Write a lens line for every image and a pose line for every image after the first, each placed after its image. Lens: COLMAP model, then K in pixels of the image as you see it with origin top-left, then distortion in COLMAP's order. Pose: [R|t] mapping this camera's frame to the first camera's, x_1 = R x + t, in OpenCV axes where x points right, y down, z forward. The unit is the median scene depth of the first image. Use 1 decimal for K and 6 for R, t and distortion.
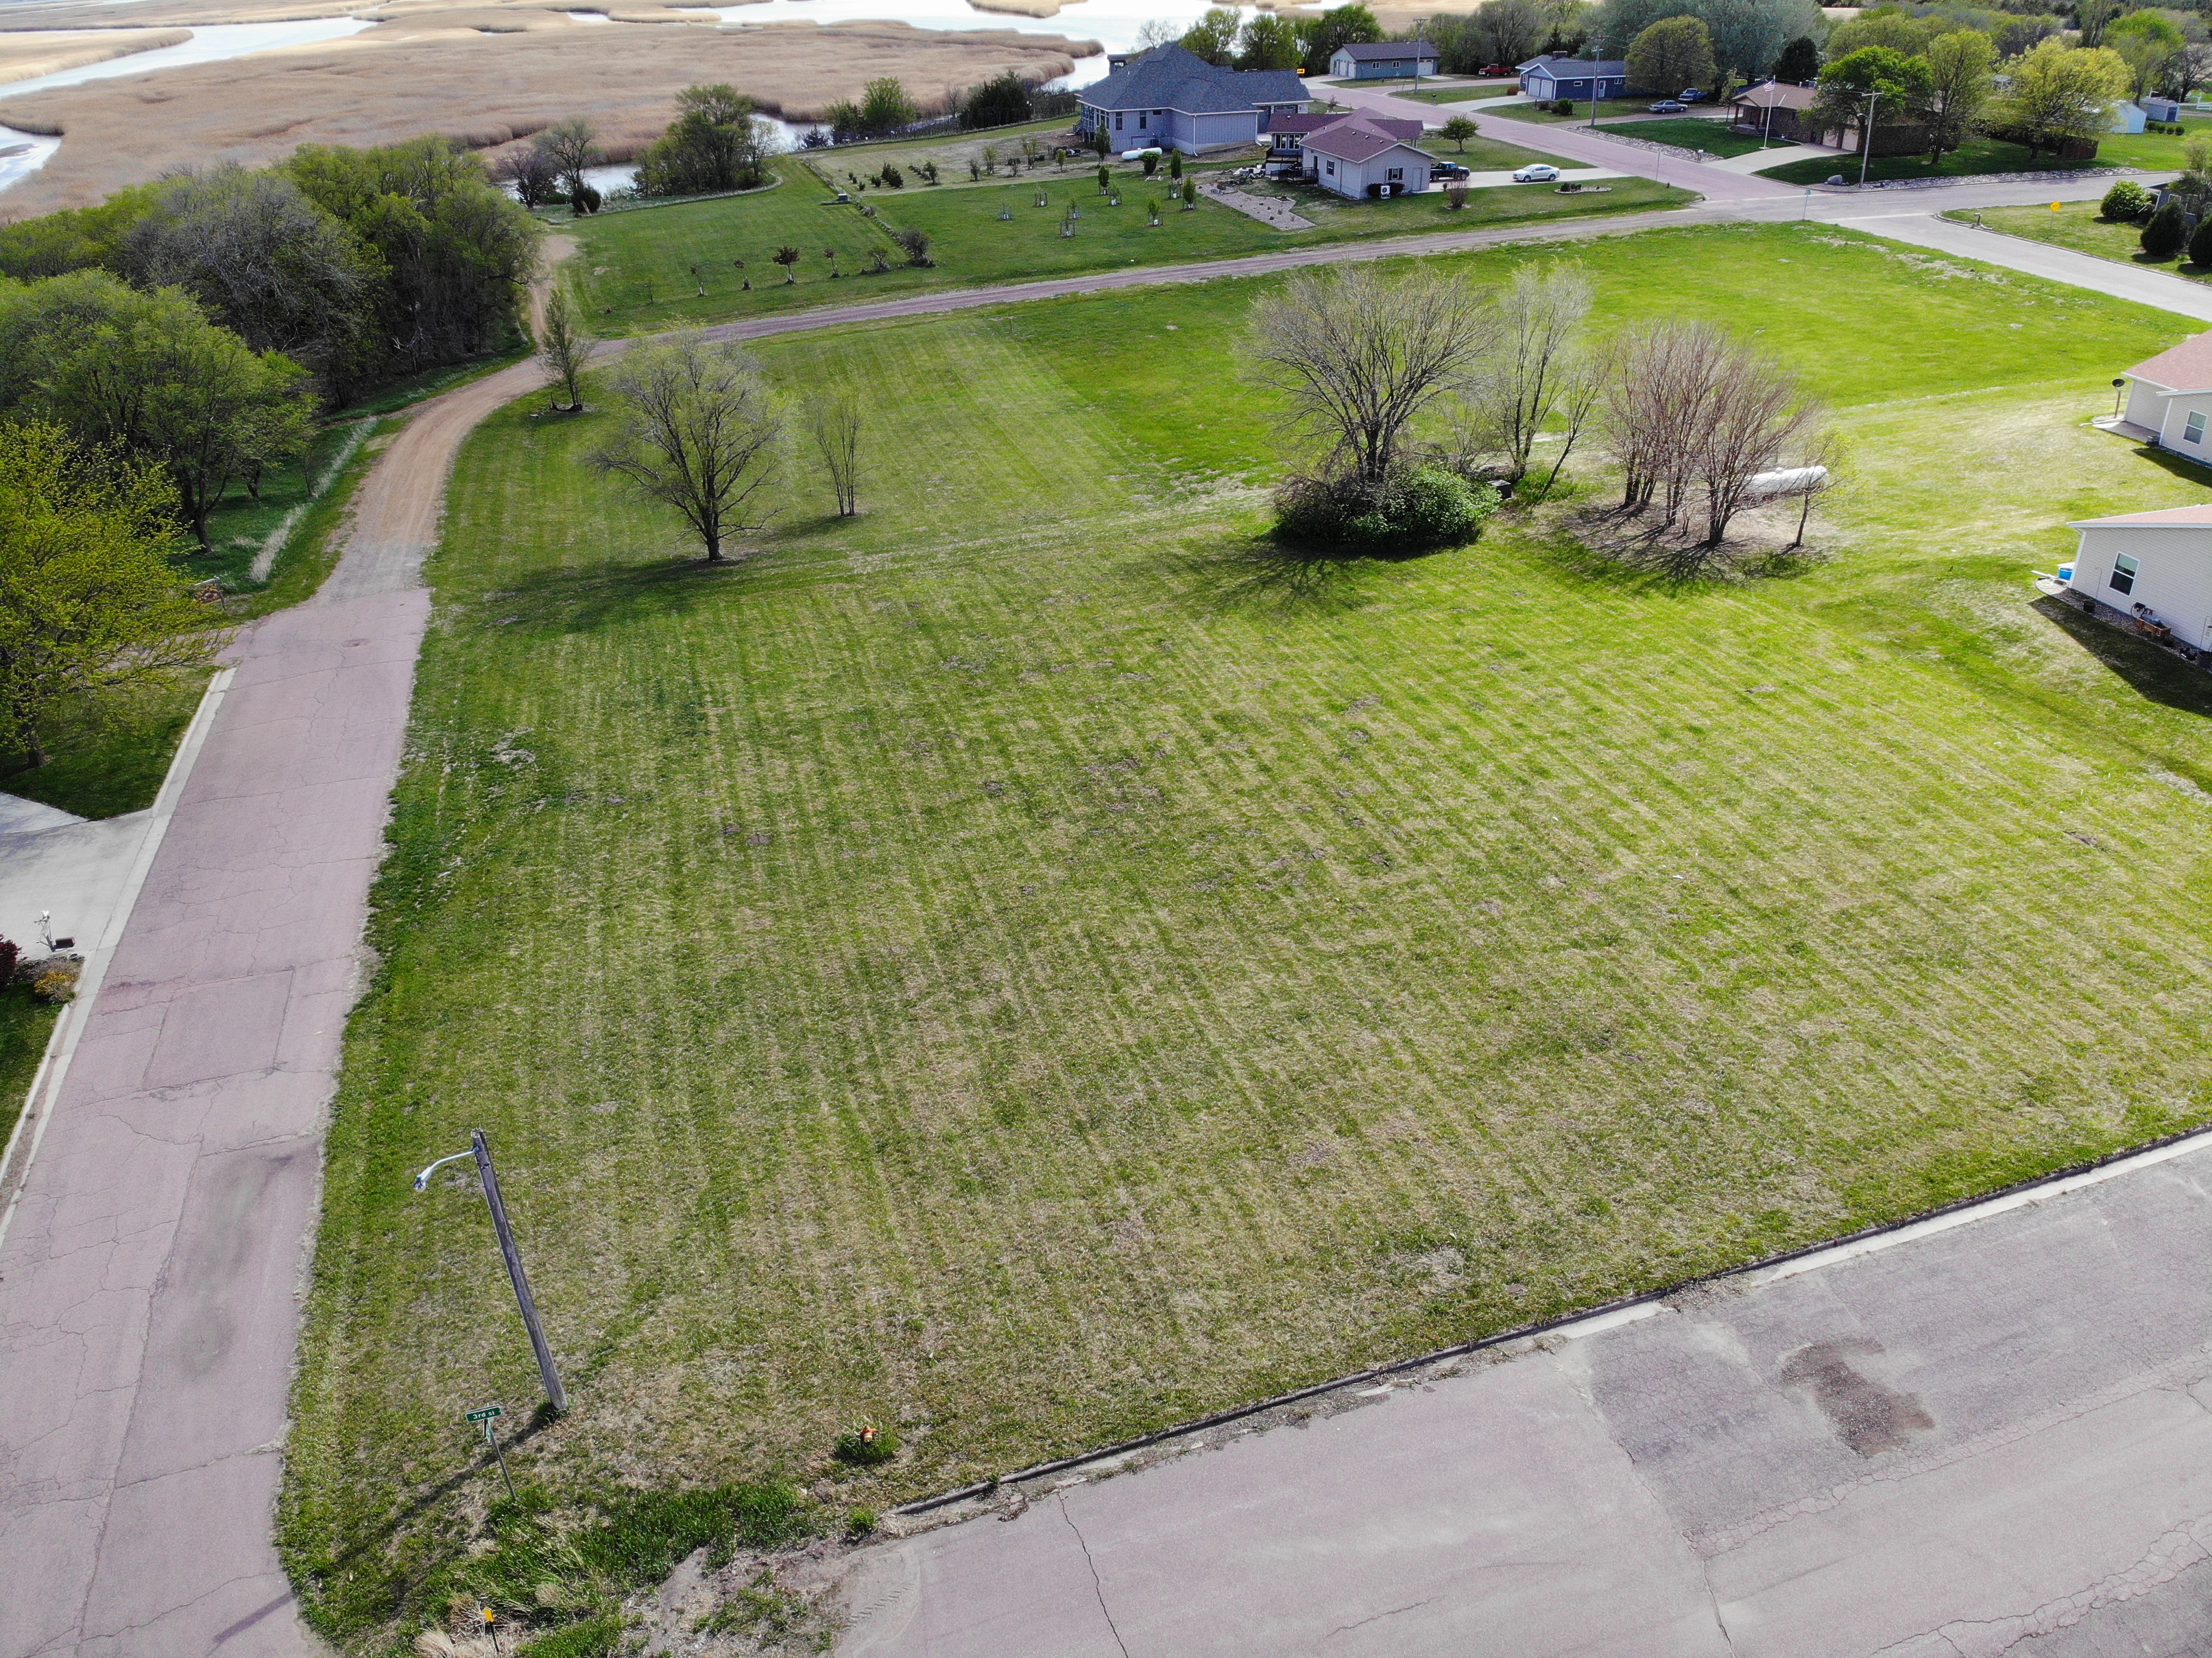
lens RADIAL K [[1610.6, 0, 1119.6], [0, 1610.6, 866.0], [0, 0, 1]] dist [0.072487, -0.162876]
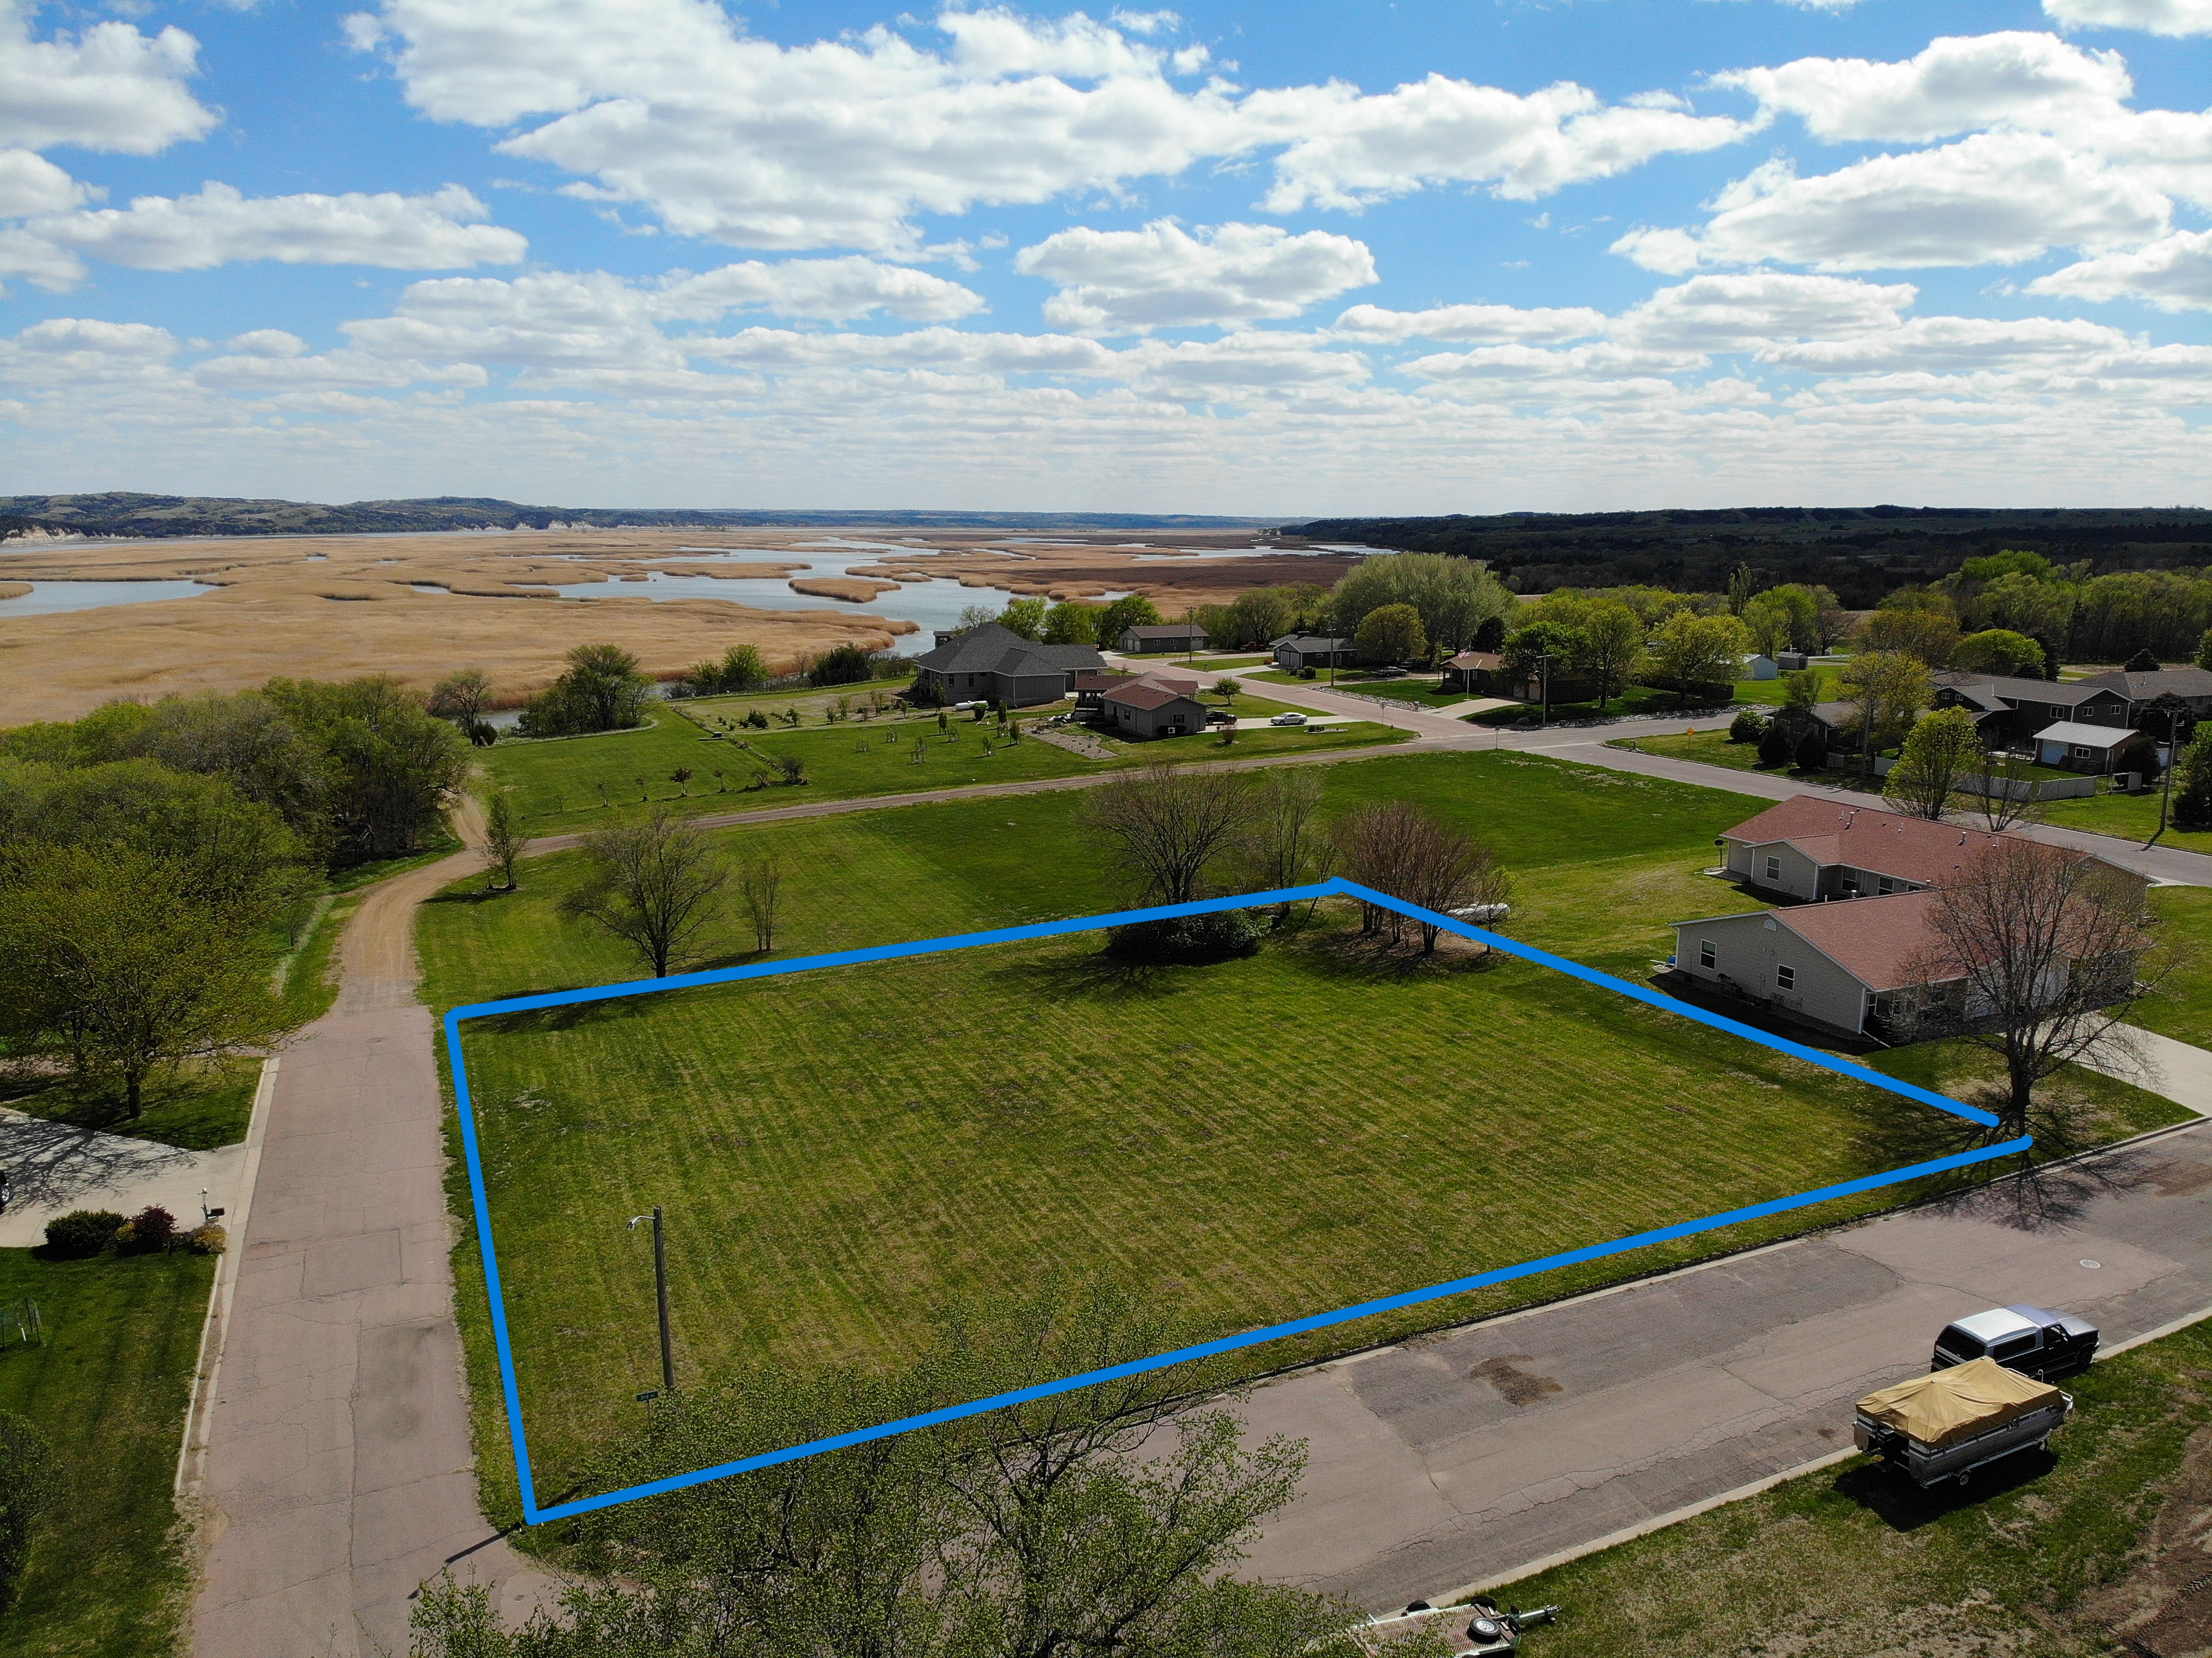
lens RADIAL K [[1610.6, 0, 1120.8], [0, 1610.6, 839.5], [0, 0, 1]] dist [0.072487, -0.162876]
pose [[0.993015, -0.003244, 0.117944, -0.061649], [0.042026, 0.943787, -0.327871, 0.178375], [-0.110251, 0.330537, 0.937331, -0.332134]]
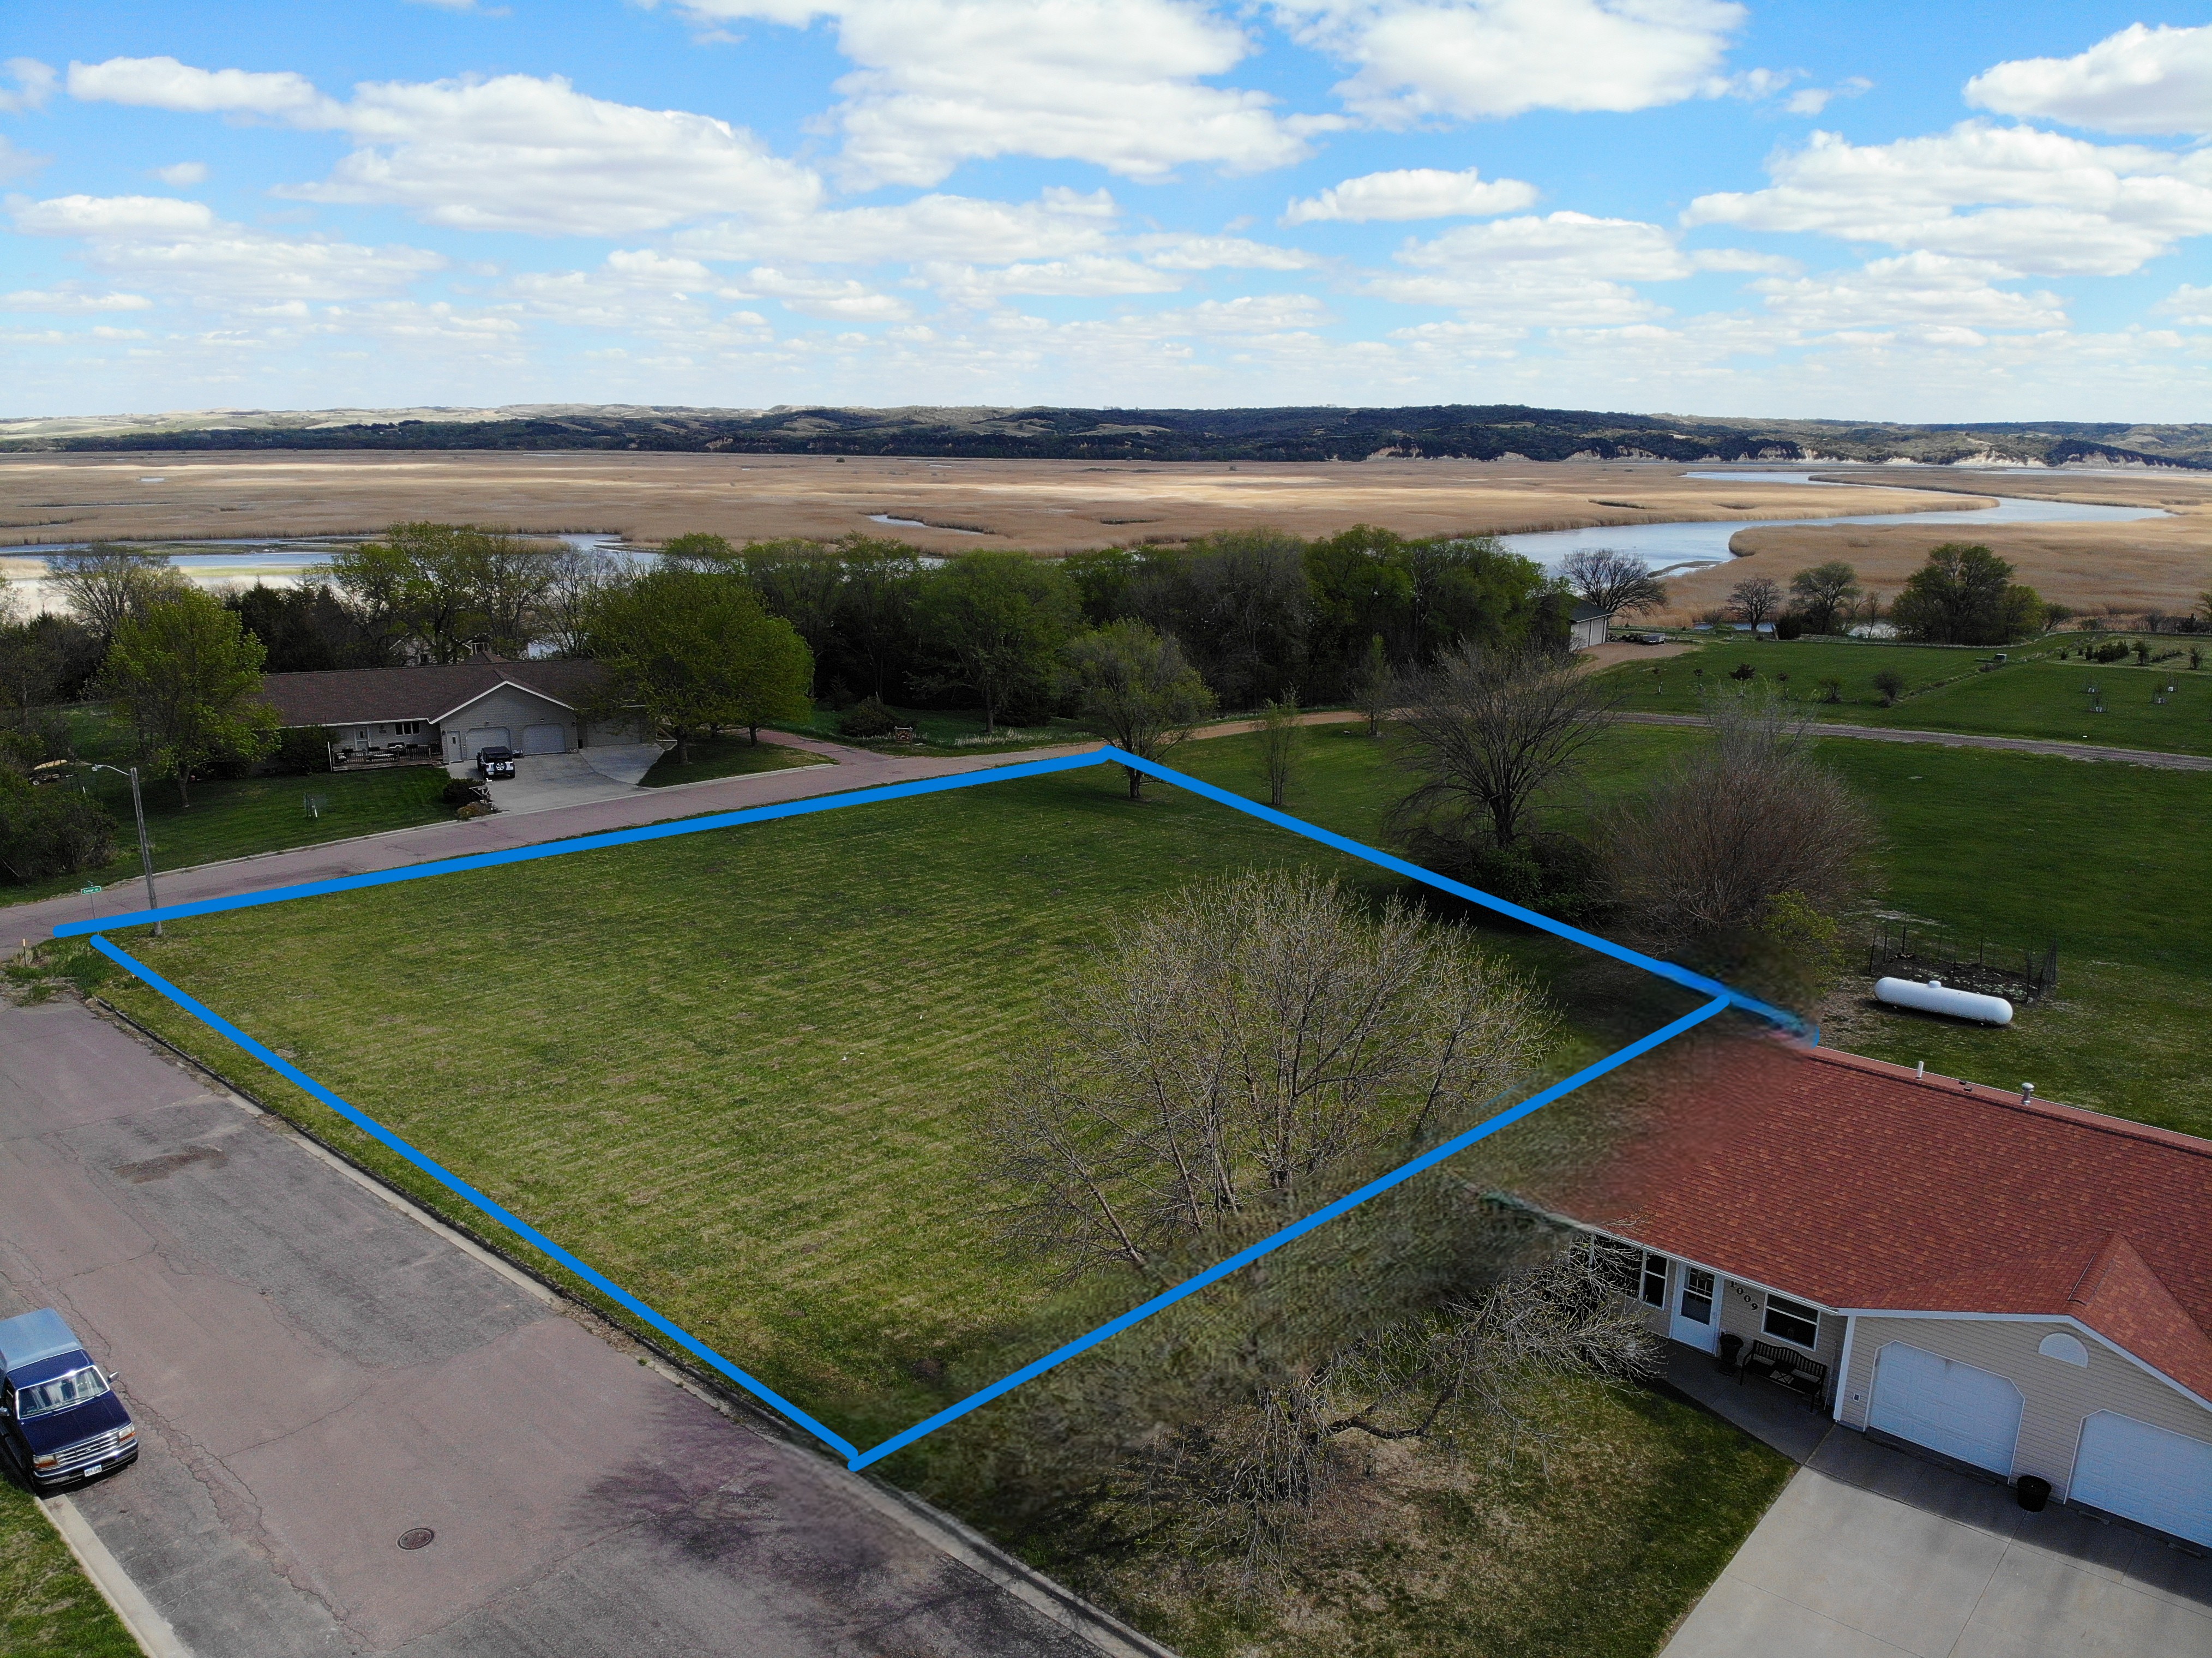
lens RADIAL K [[1610.6, 0, 1122.8], [0, 1610.6, 841.2], [0, 0, 1]] dist [0.072487, -0.162876]
pose [[0.518199, 0.228922, -0.824053, 1.085911], [-0.449763, 0.892466, -0.034902, -0.143159], [0.727450, 0.388715, 0.565436, 0.371809]]
